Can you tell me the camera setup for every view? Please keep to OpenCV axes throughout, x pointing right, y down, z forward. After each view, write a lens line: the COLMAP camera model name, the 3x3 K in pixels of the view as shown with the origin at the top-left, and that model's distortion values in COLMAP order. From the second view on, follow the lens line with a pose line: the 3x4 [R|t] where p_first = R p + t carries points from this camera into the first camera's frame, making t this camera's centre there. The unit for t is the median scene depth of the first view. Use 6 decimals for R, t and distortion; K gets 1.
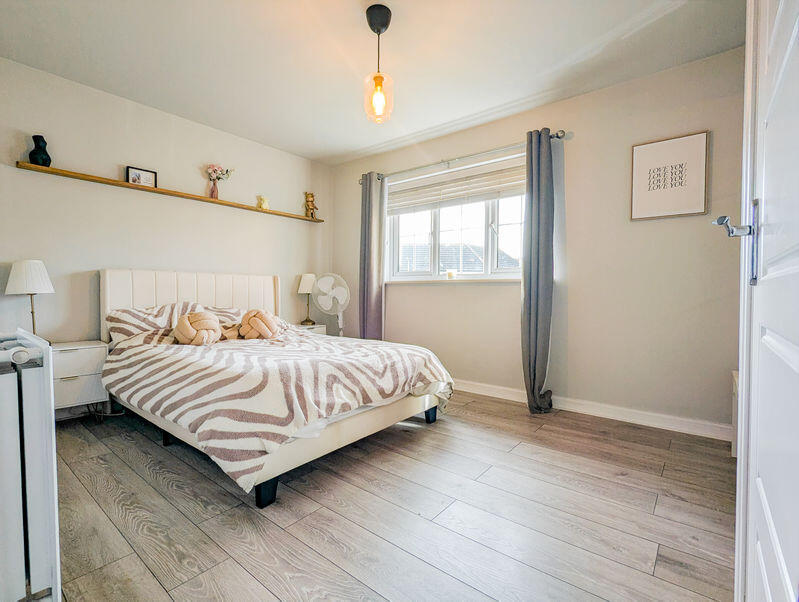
lens RADIAL K [[374.6, 0, 399.5], [0, 374.6, 301.0], [0, 0, 1]] dist [0.020895, 0.000104]
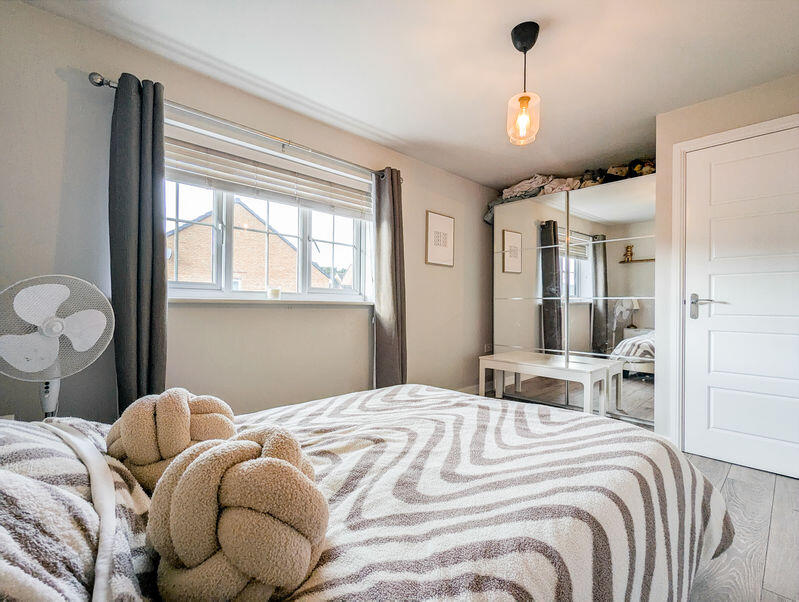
lens RADIAL K [[380.5, 0, 399.3], [0, 380.5, 307.2], [0, 0, 1]] dist [-0.015773, -0.000075]
pose [[0.129372, -0.007180, 0.991570, -0.797835], [0.011397, 0.999918, 0.005754, -0.059904], [-0.991531, 0.010557, 0.129443, 0.917175]]
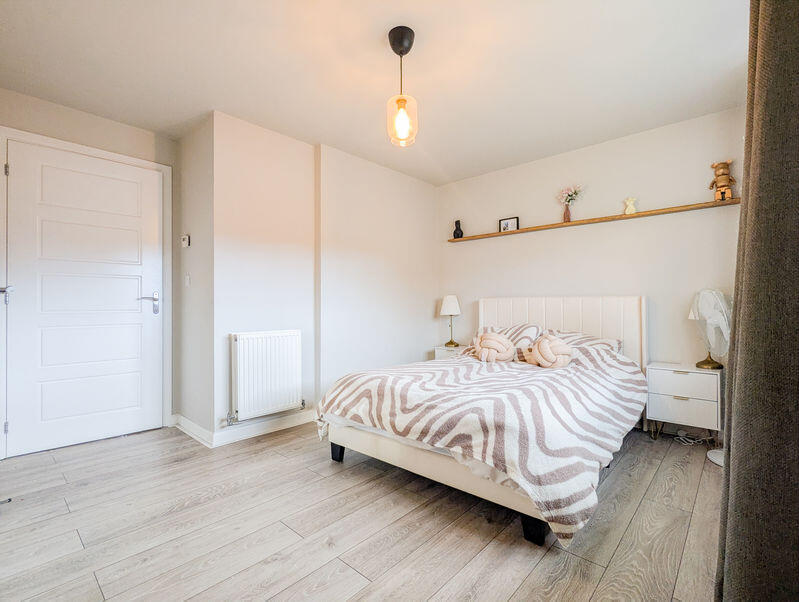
lens RADIAL K [[380.5, 0, 399.3], [0, 380.5, 307.2], [0, 0, 1]] dist [-0.015773, -0.000075]
pose [[-0.058012, -0.000101, -0.998316, 0.705838], [-0.027217, 0.999628, 0.001480, -0.046613], [0.997945, 0.027257, -0.057993, 0.819628]]
